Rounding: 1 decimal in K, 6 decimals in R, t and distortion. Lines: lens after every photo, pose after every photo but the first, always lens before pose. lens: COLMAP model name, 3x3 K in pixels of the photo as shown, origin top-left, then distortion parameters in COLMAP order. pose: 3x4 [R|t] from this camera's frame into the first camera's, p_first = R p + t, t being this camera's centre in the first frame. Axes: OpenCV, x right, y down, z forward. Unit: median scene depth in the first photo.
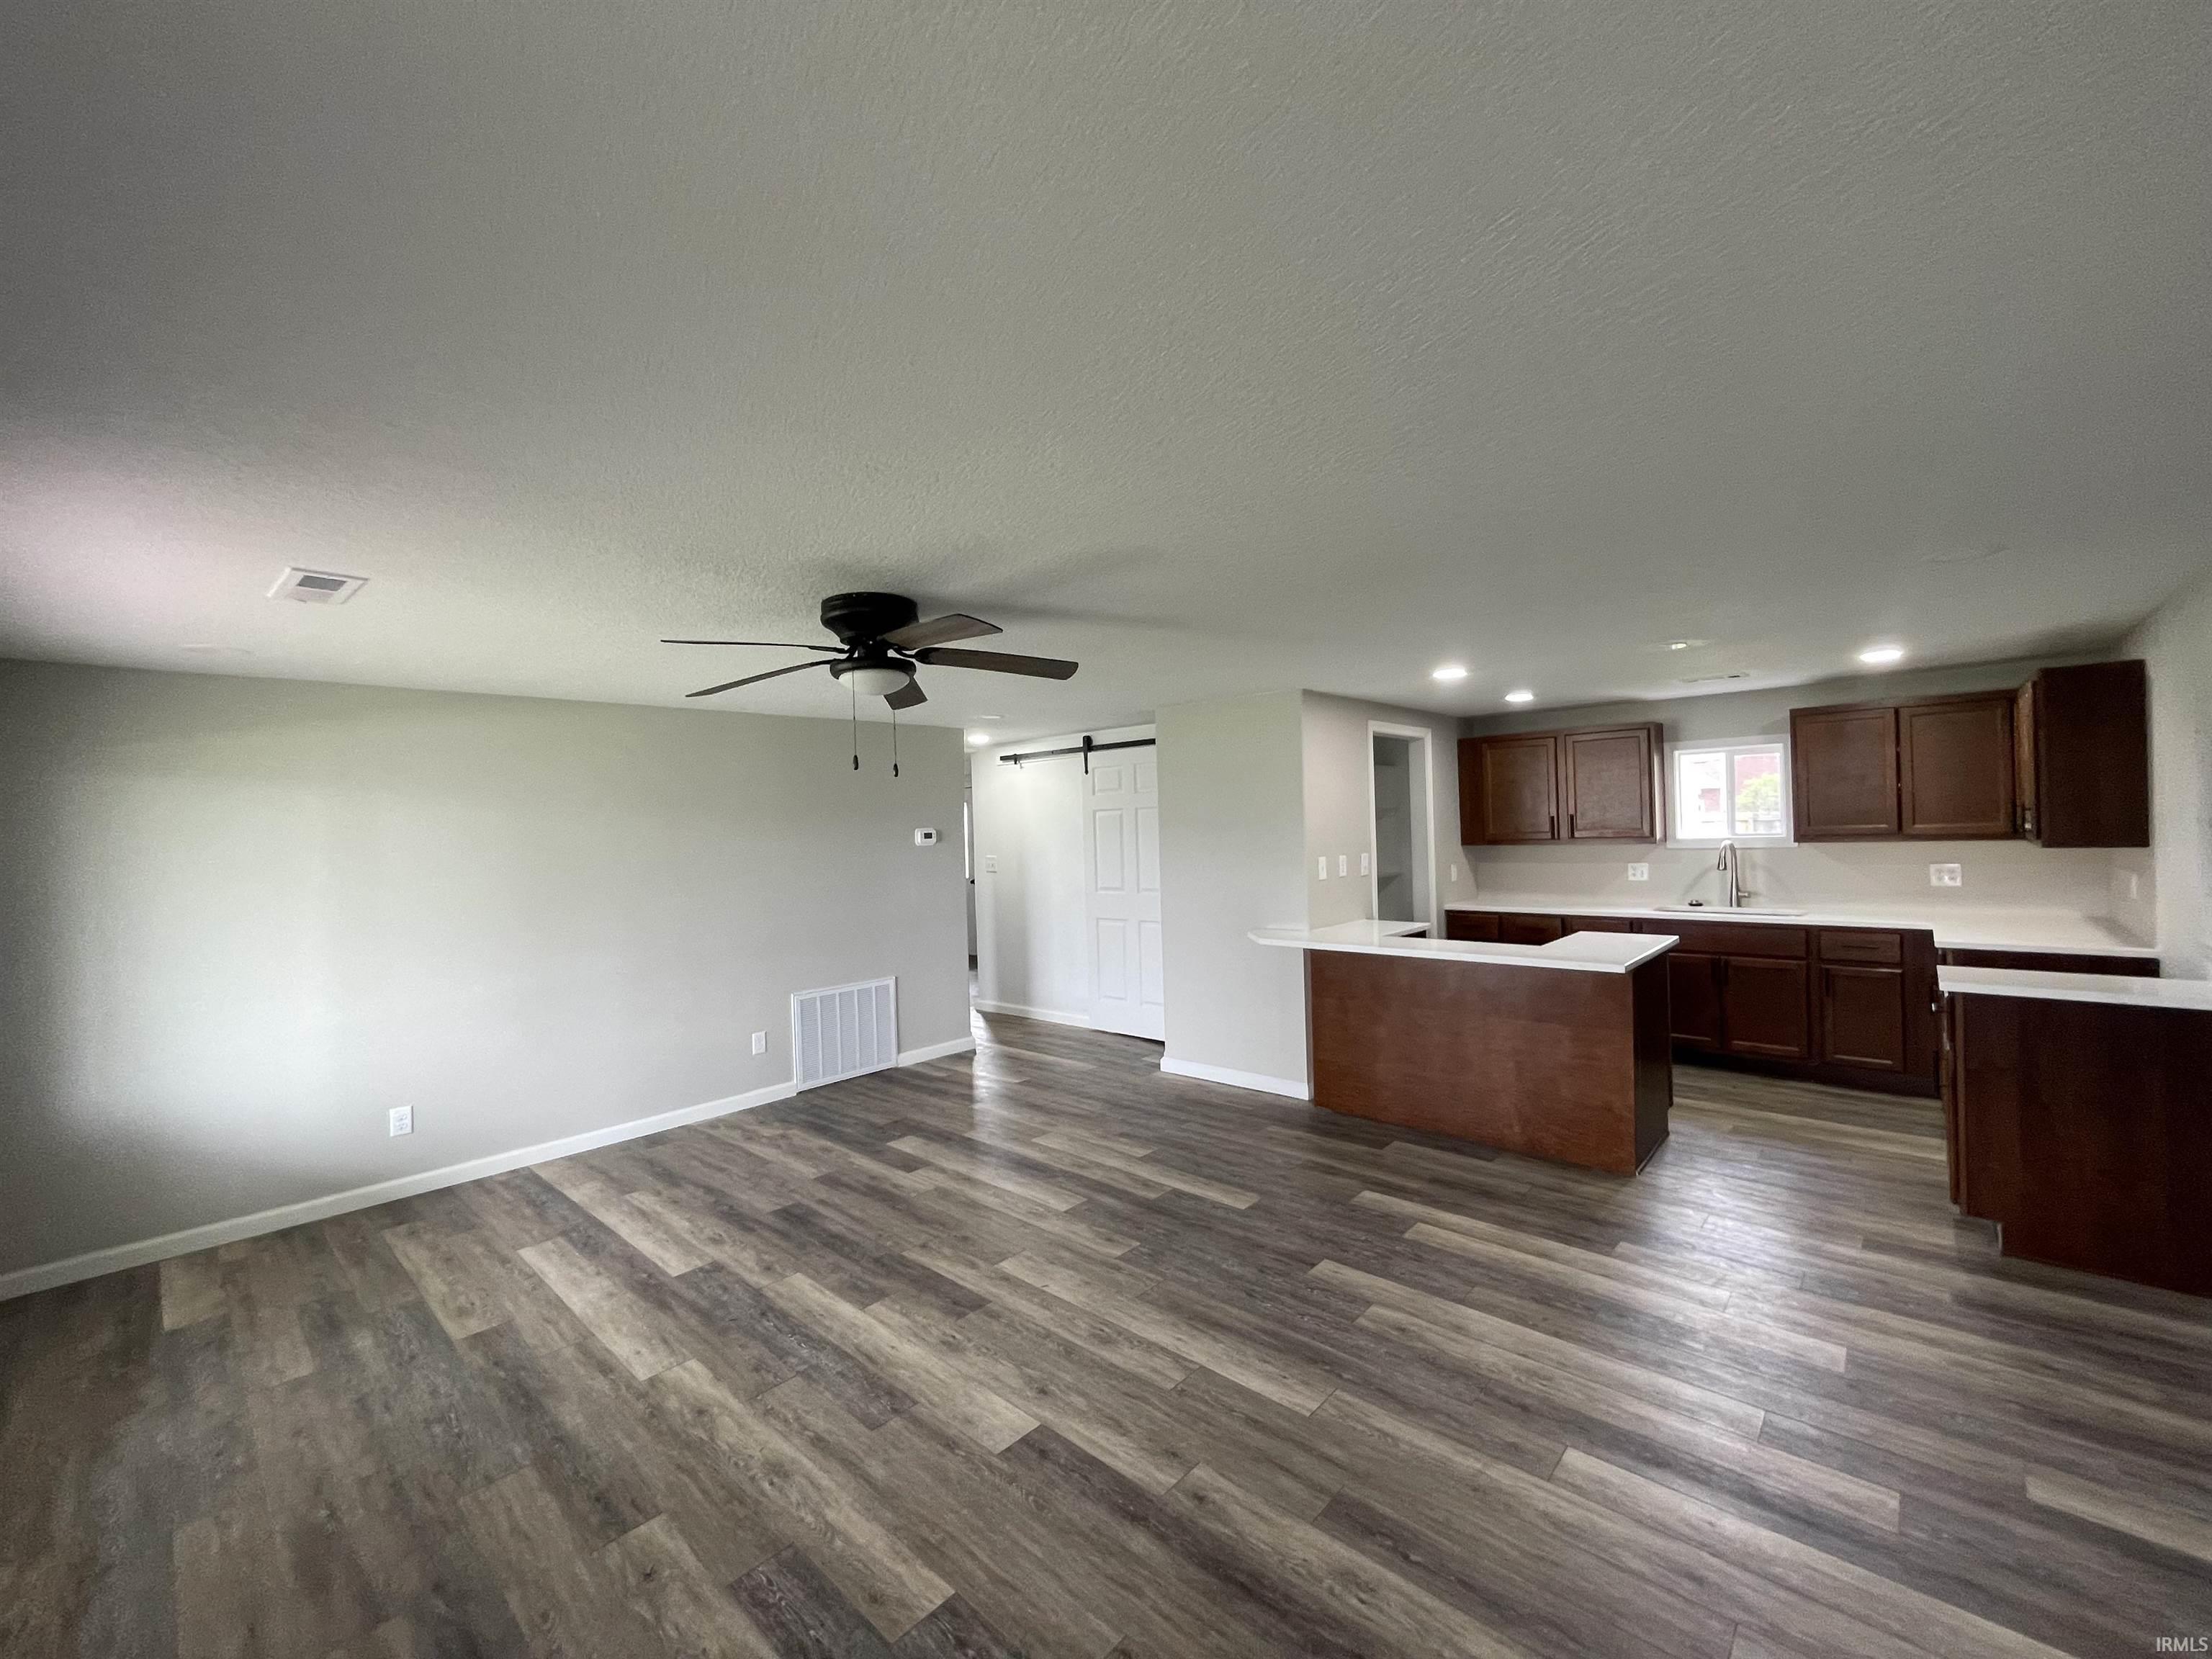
lens RADIAL K [[896.2, 0, 1103.9], [0, 896.2, 832.0], [0, 0, 1]] dist [-0.003345, 0.000058]
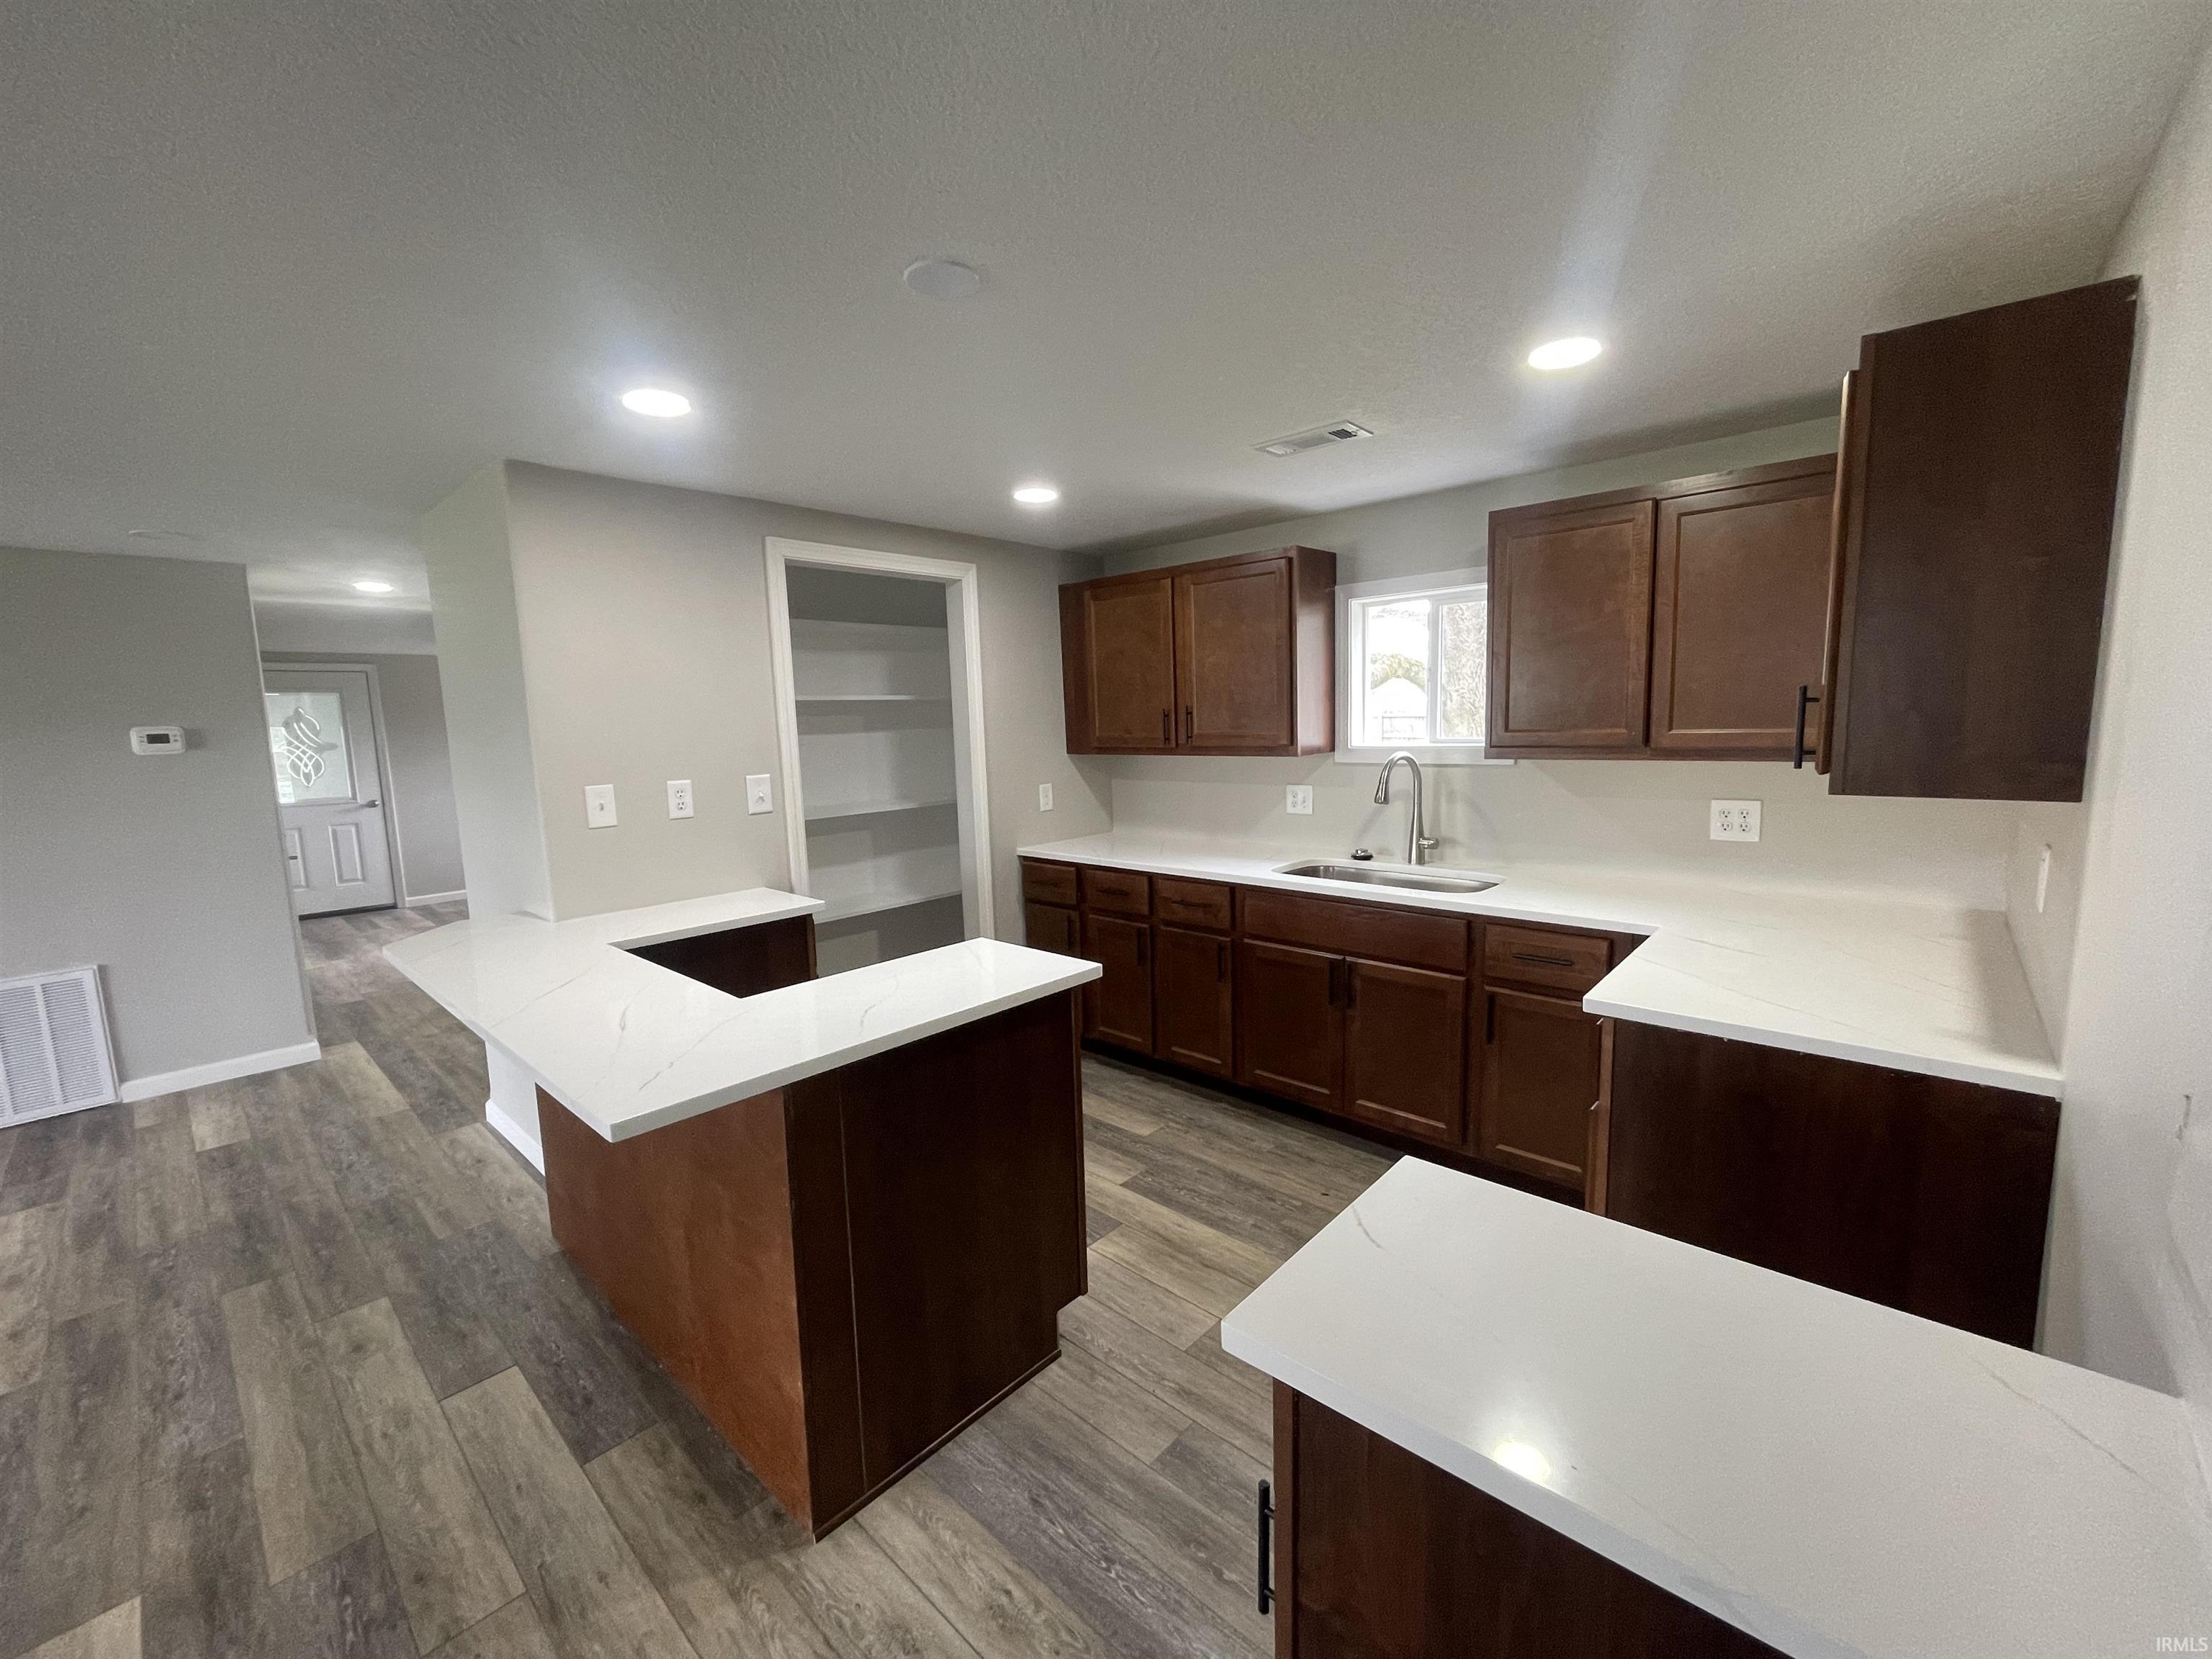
lens RADIAL K [[899.5, 0, 1102.3], [0, 899.5, 828.7], [0, 0, 1]] dist [-0.008371, -0.000088]
pose [[0.999976, 0.002007, 0.006613, 0.724680], [-0.002778, 0.992915, 0.118793, -0.015093], [-0.006327, -0.118808, 0.992897, 0.600679]]
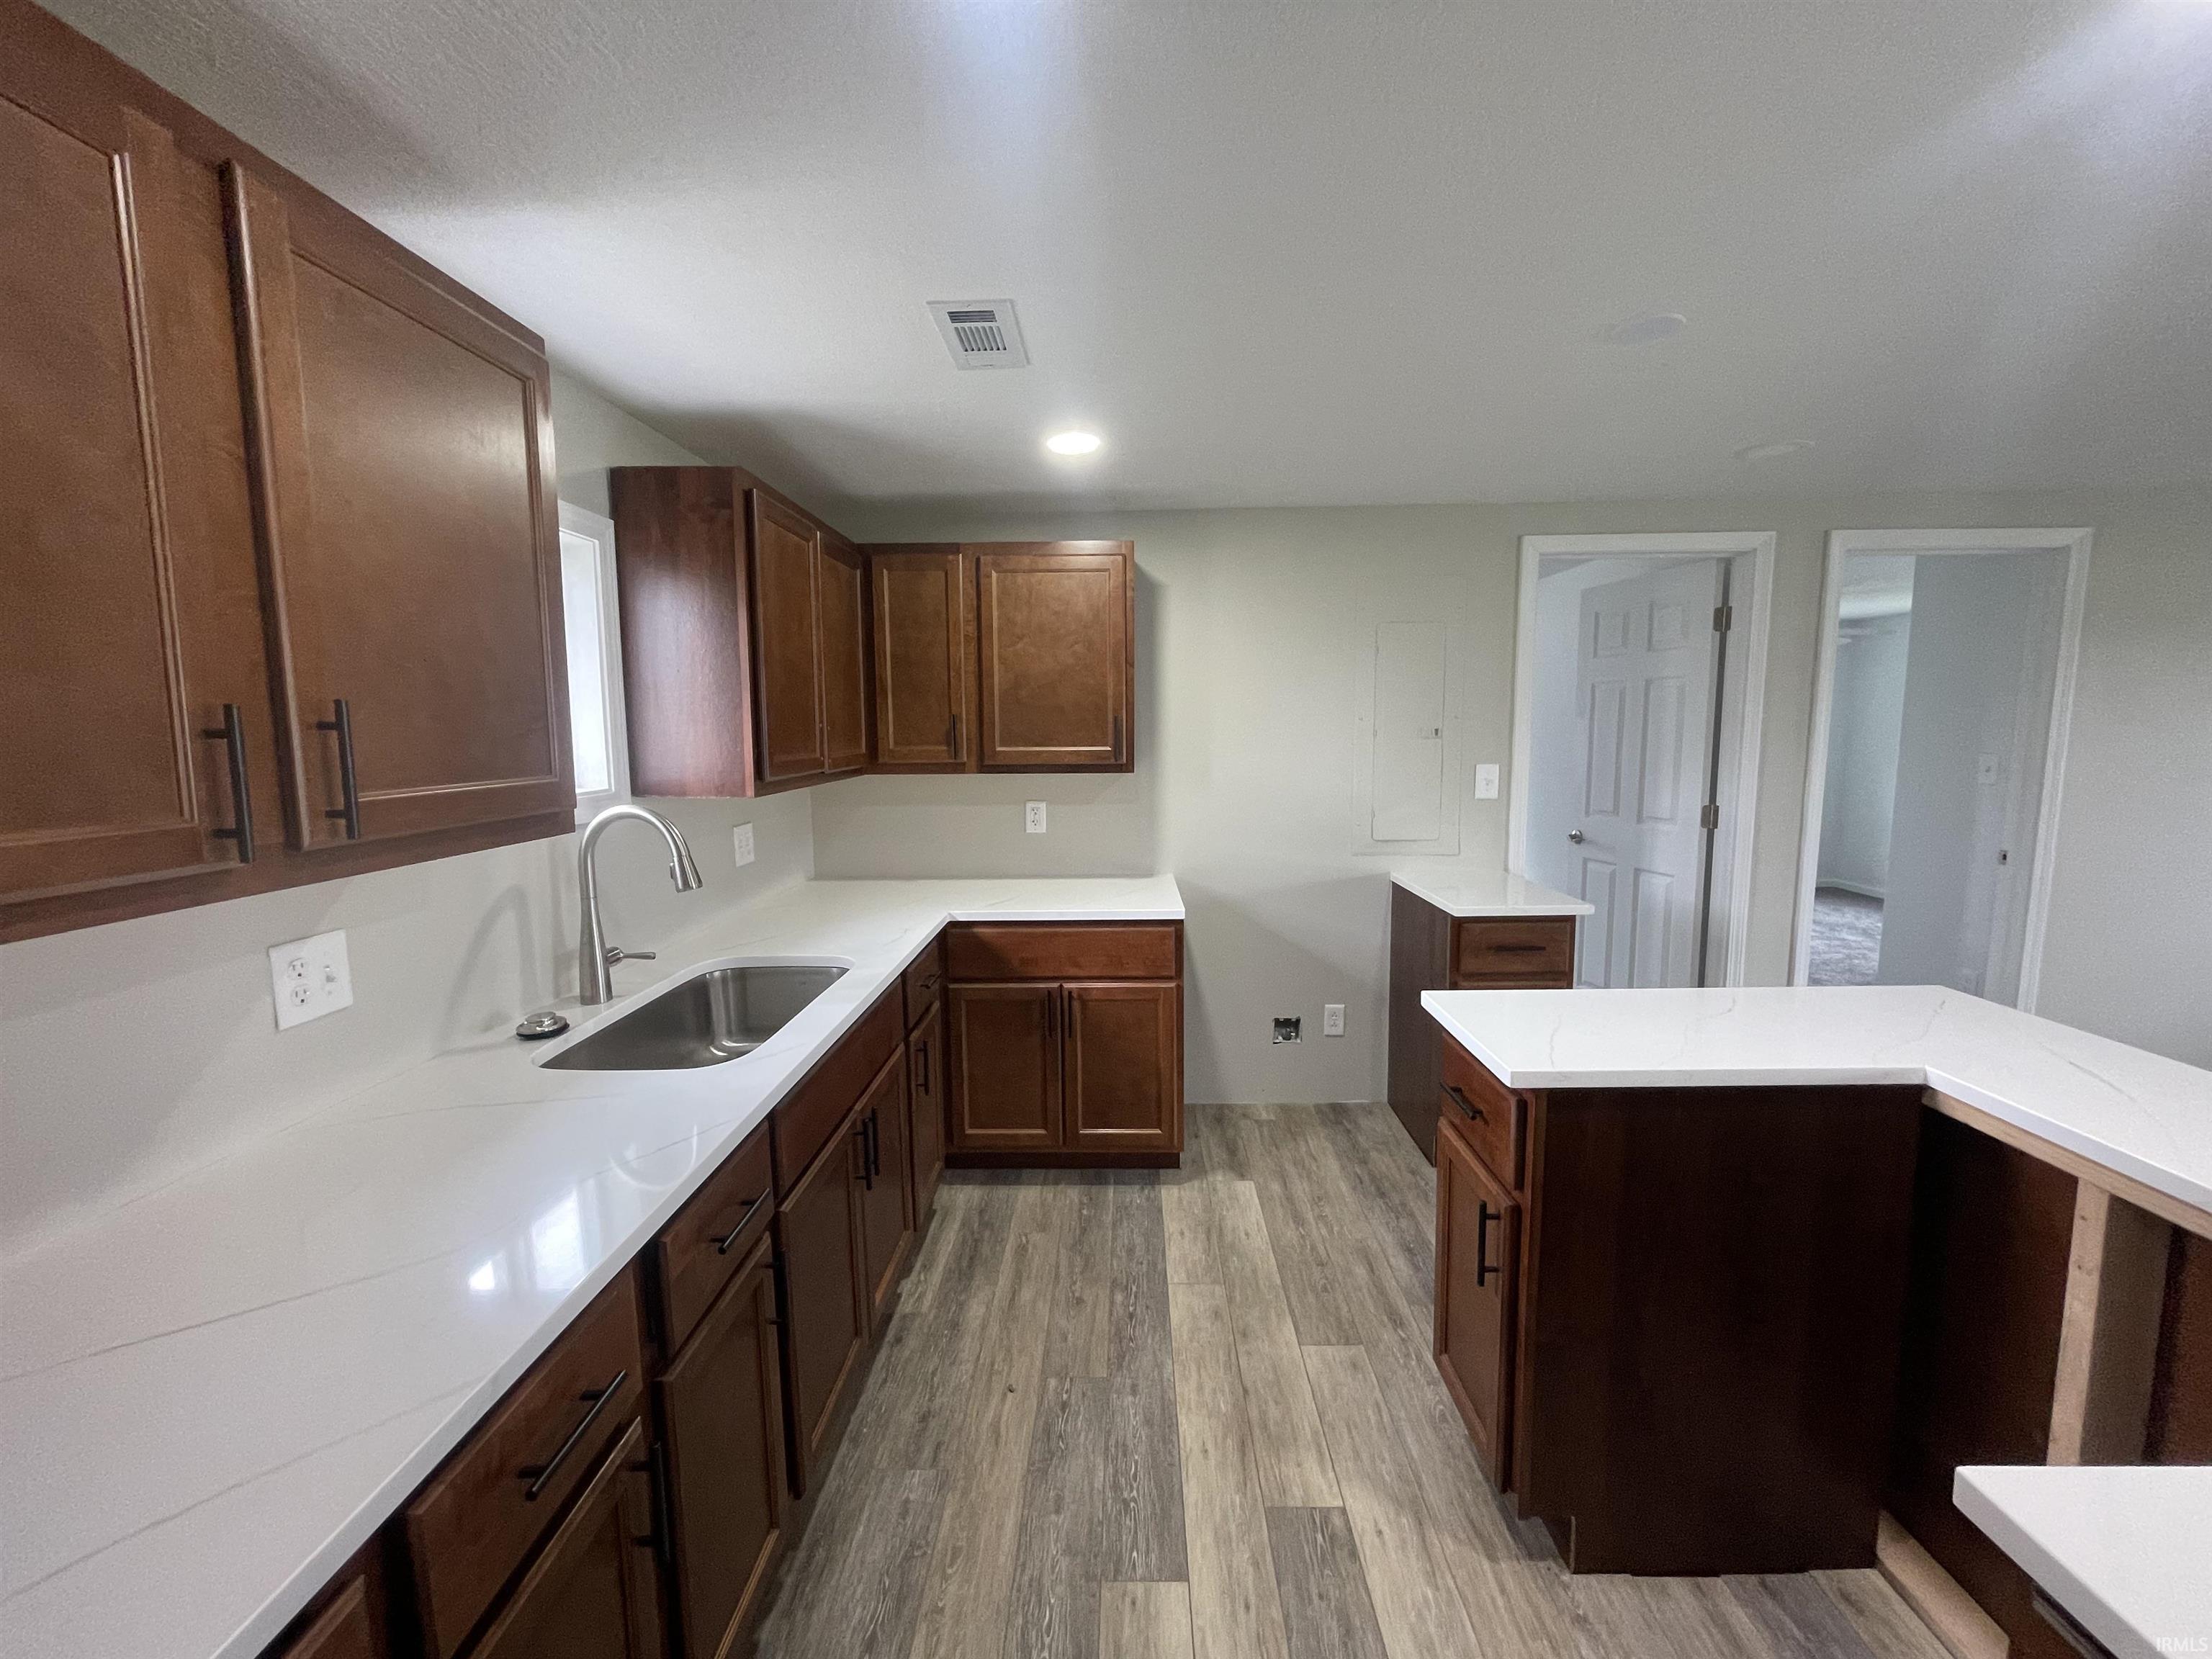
lens RADIAL K [[896.2, 0, 1103.9], [0, 896.2, 832.0], [0, 0, 1]] dist [-0.003345, 0.000058]
pose [[-0.662882, -0.048770, 0.747134, 0.480999], [0.038400, 0.994349, 0.098976, -0.009770], [-0.747739, 0.094299, -0.657263, 1.583644]]
